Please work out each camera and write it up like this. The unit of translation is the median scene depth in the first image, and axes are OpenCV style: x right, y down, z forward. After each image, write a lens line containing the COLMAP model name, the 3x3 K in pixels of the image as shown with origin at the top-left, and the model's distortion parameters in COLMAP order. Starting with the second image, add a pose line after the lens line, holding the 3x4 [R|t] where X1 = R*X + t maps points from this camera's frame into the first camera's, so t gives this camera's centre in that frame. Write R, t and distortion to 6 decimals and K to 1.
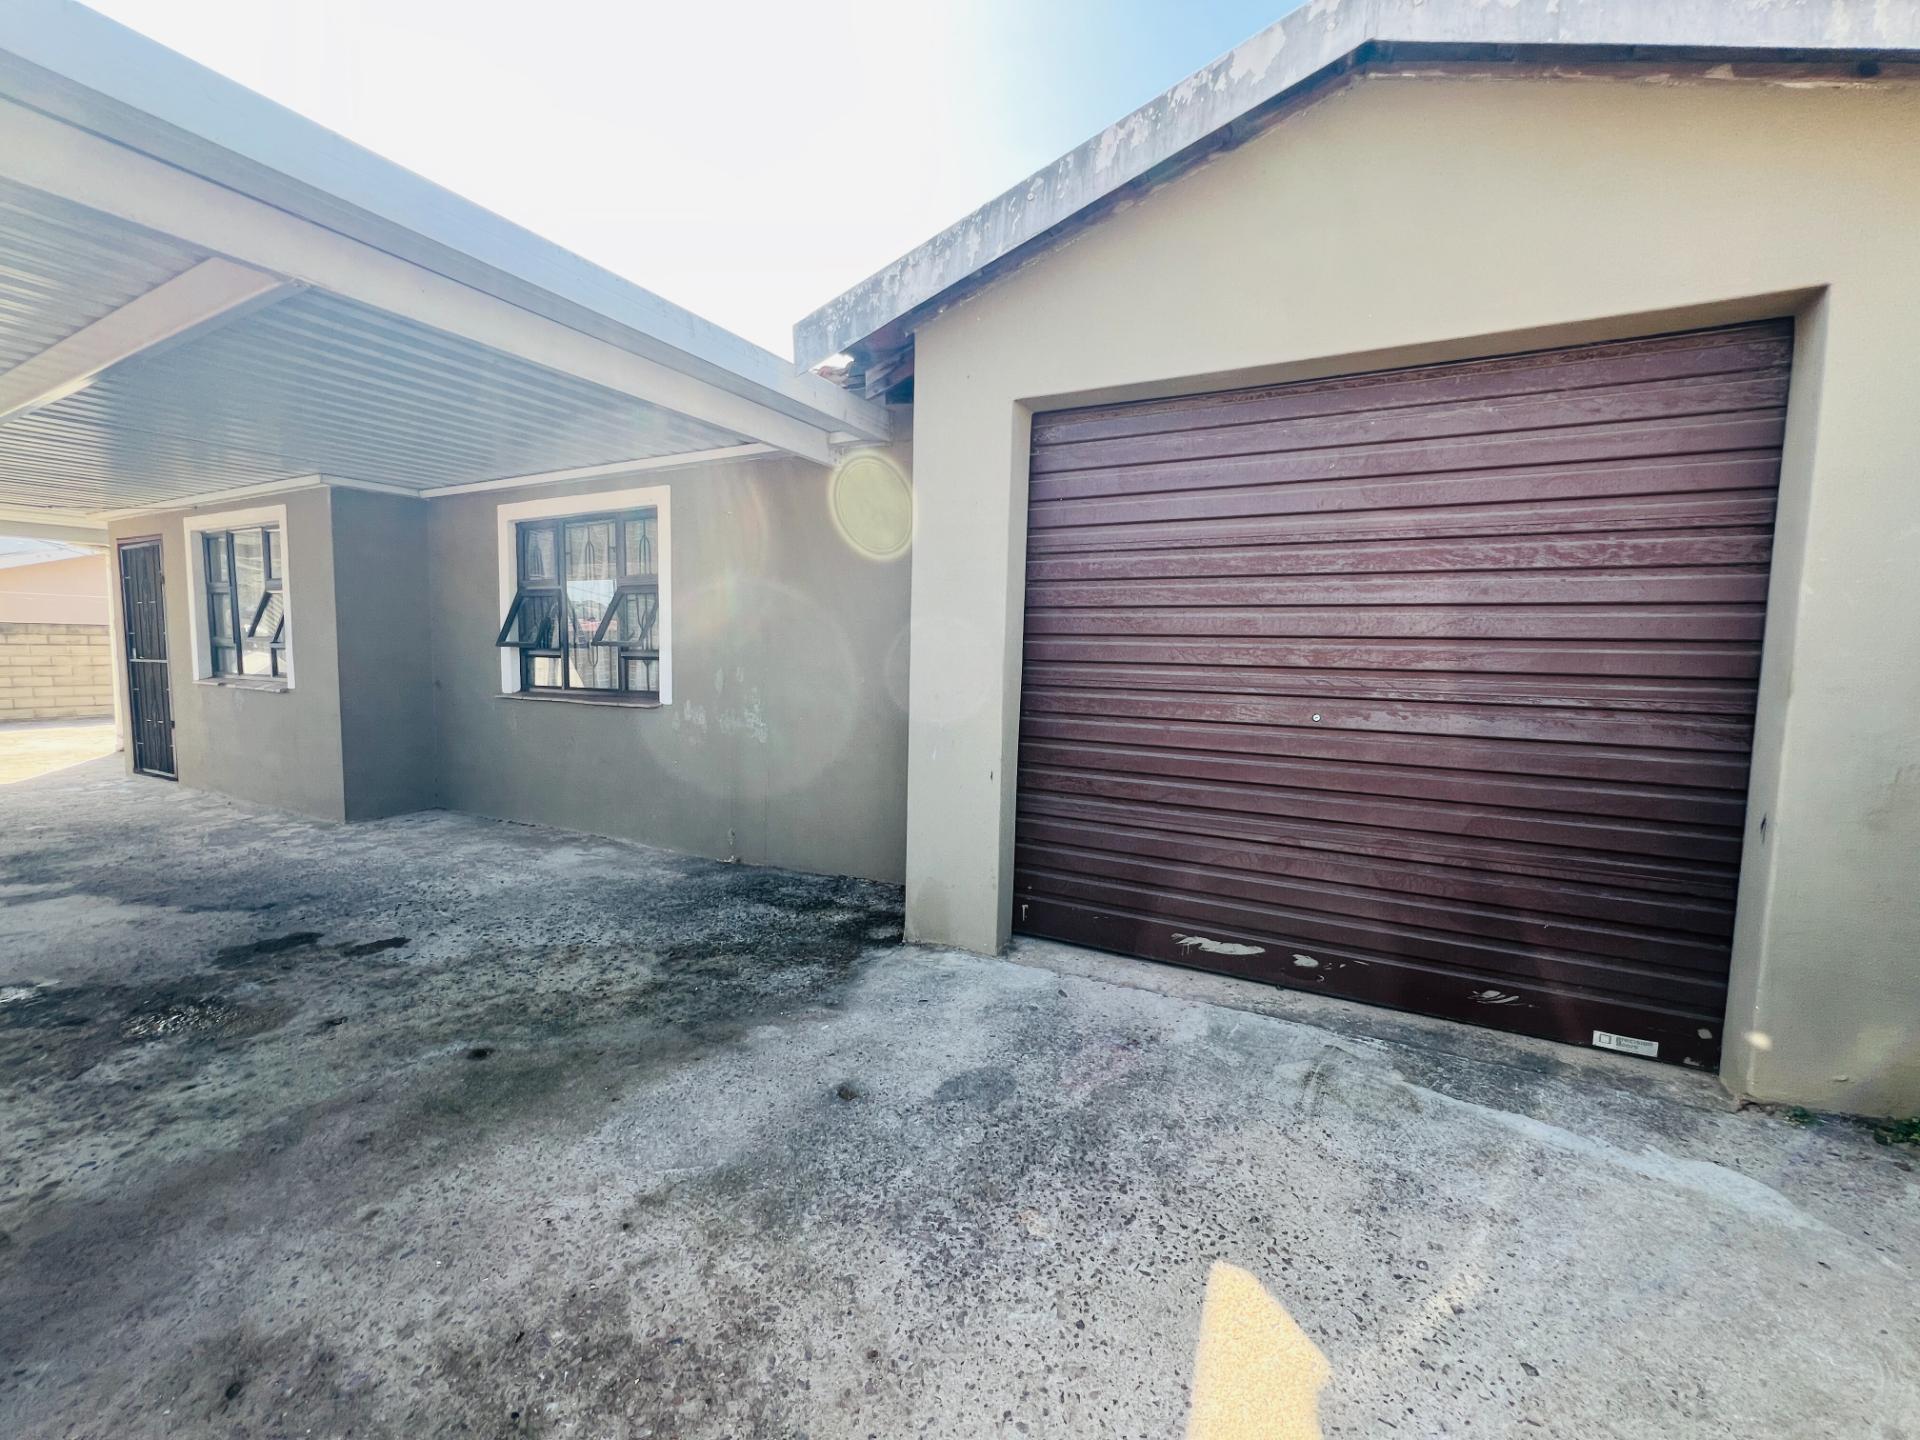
lens RADIAL K [[767.9, 0, 956.0], [0, 767.9, 717.8], [0, 0, 1]] dist [-0.003589, 0.001106]
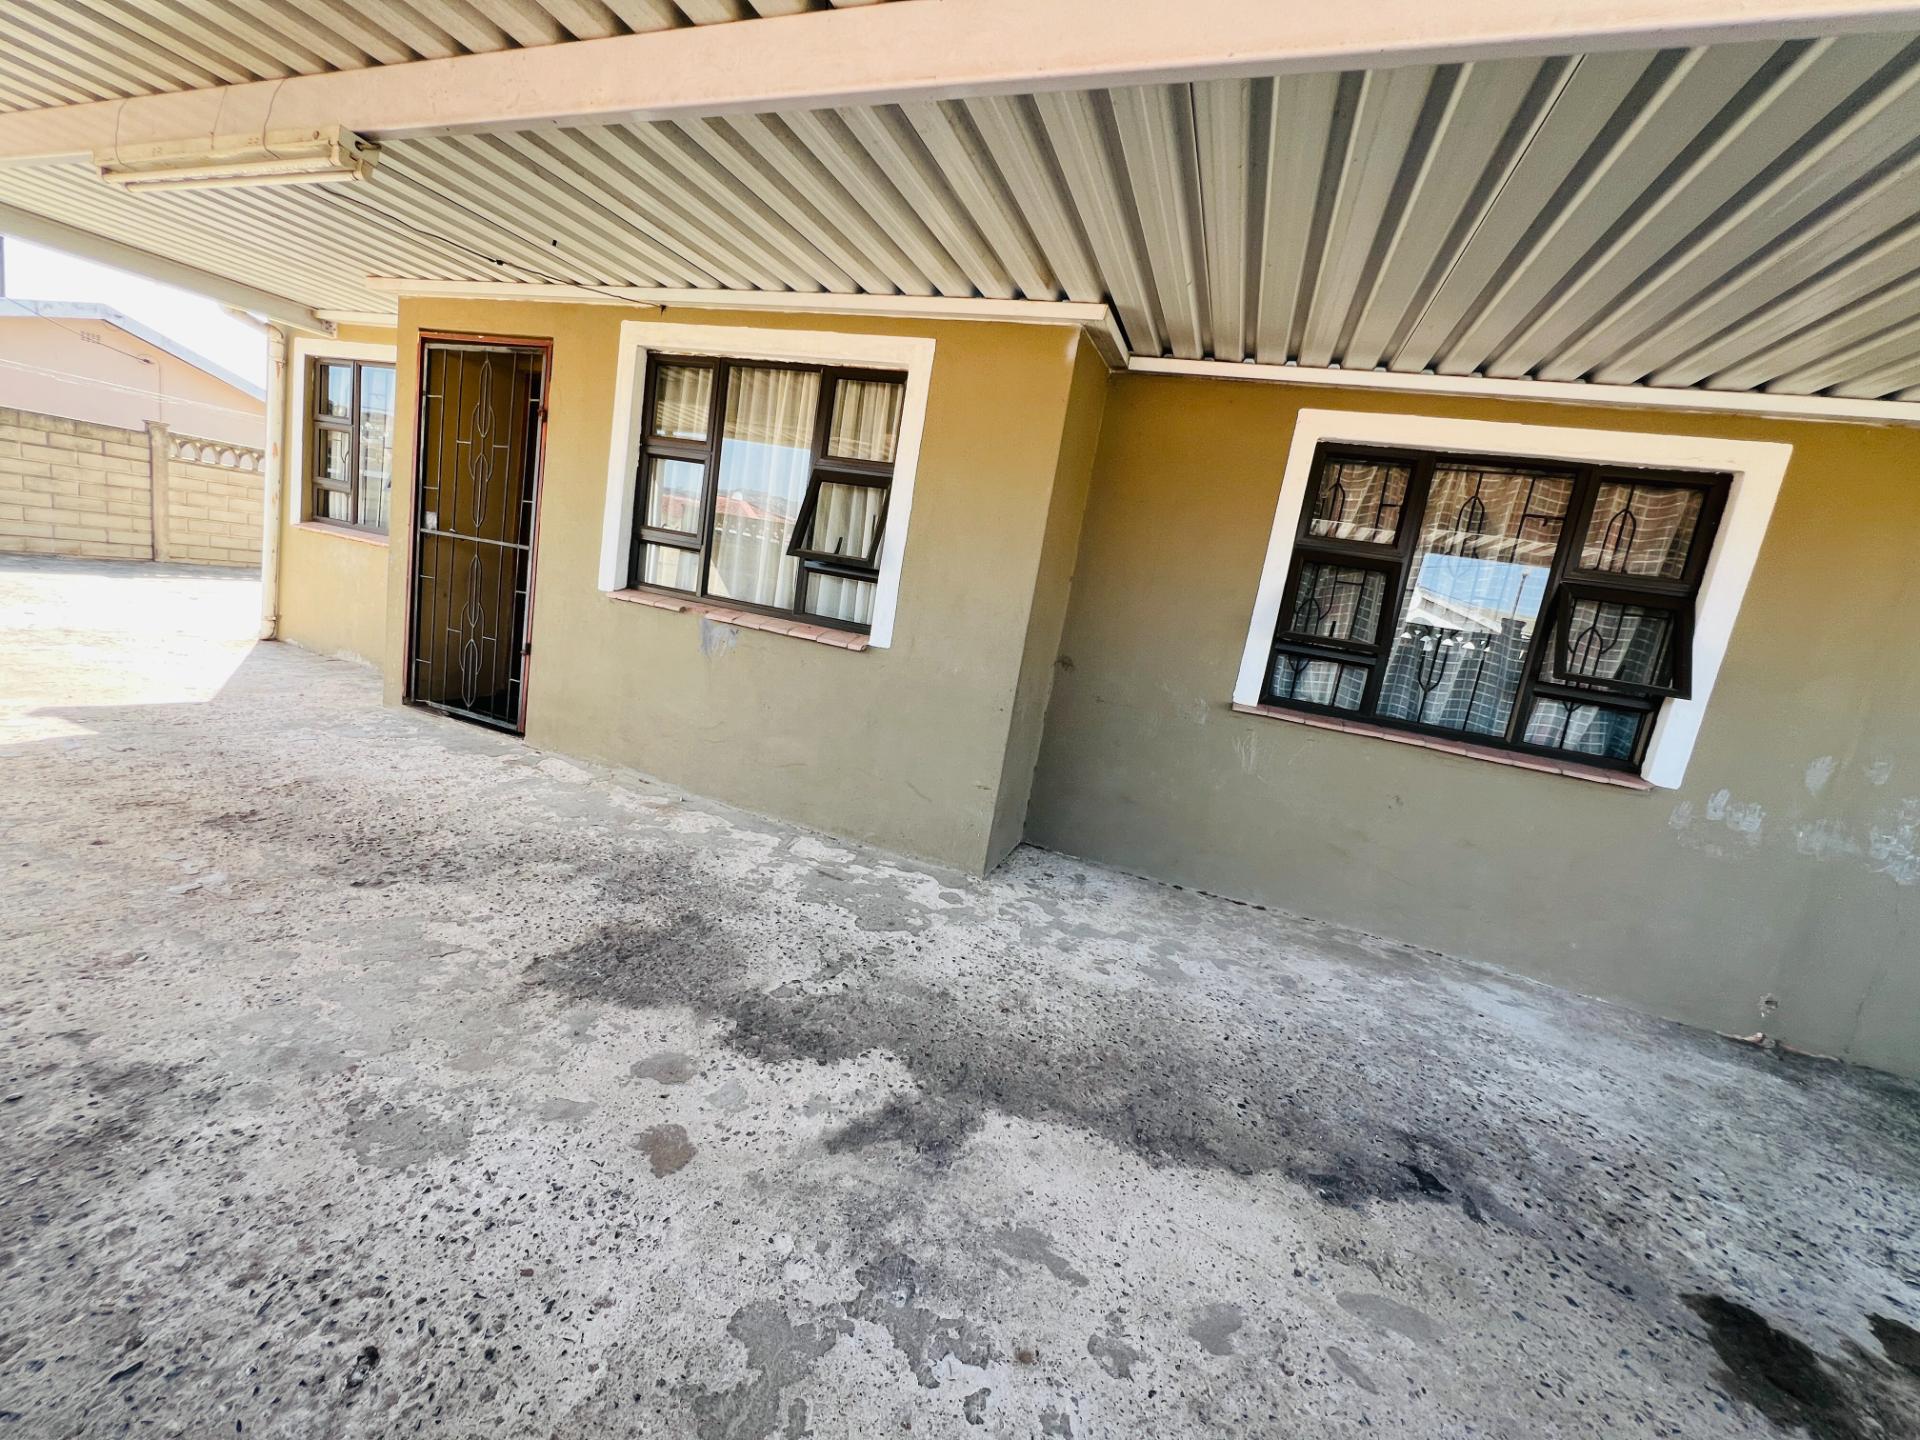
lens RADIAL K [[767.9, 0, 956.9], [0, 767.9, 717.4], [0, 0, 1]] dist [-0.003589, 0.001106]
pose [[0.982801, 0.119461, 0.140826, -1.381067], [-0.132288, 0.987515, 0.085522, -0.067618], [-0.128851, -0.102681, 0.986334, 0.587040]]
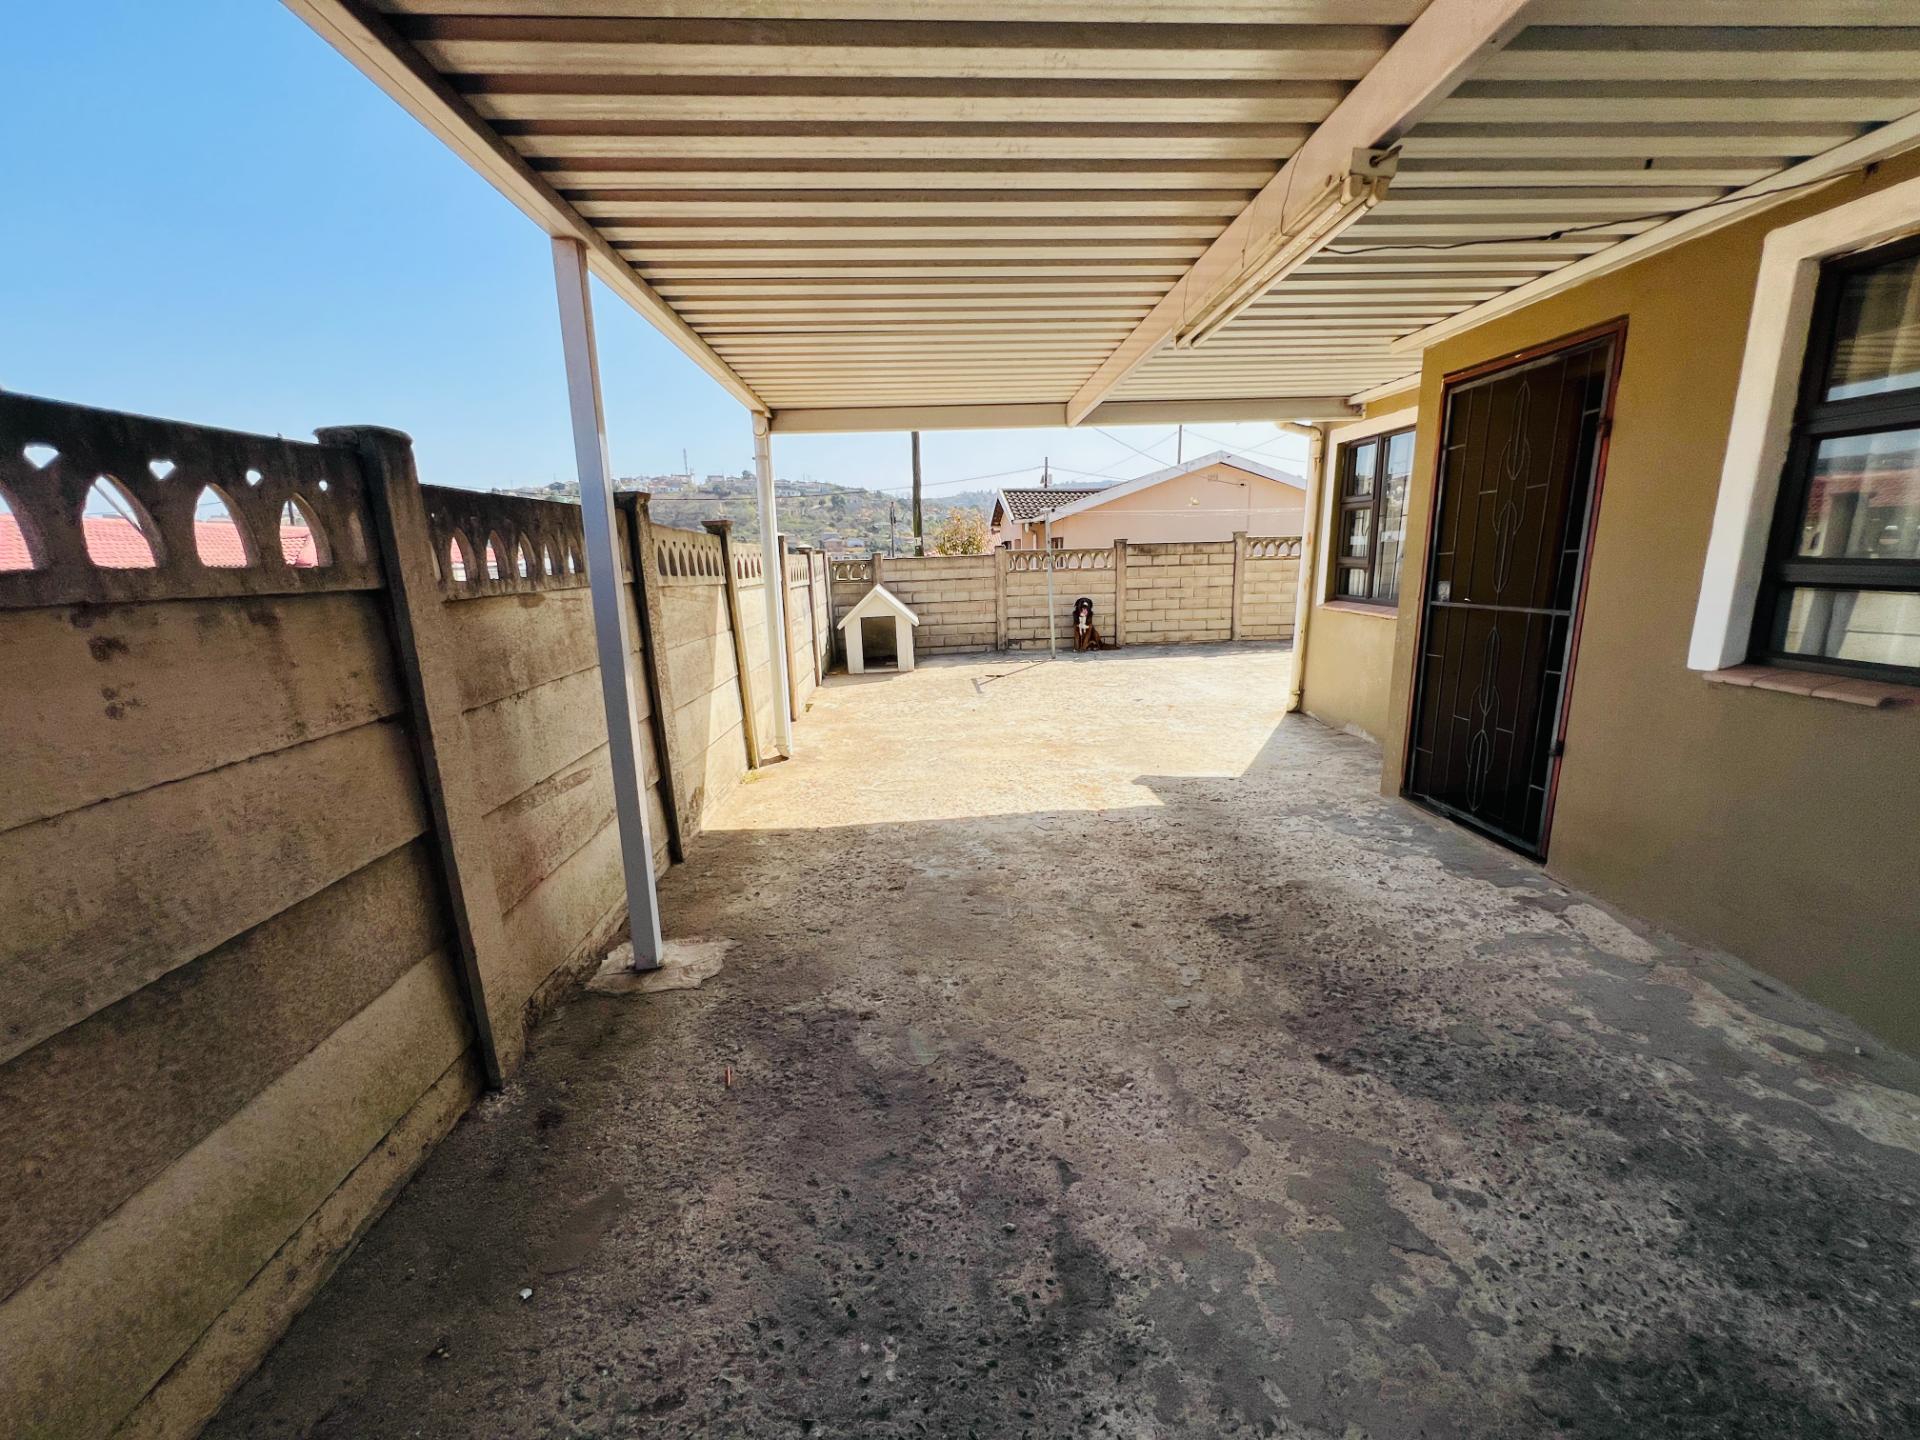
lens RADIAL K [[767.9, 0, 957.9], [0, 767.9, 716.8], [0, 0, 1]] dist [-0.003589, 0.001106]
pose [[0.510561, 0.150069, -0.846644, -1.489613], [-0.043988, 0.987921, 0.148584, -0.117903], [0.858715, -0.038619, 0.510996, 0.808227]]
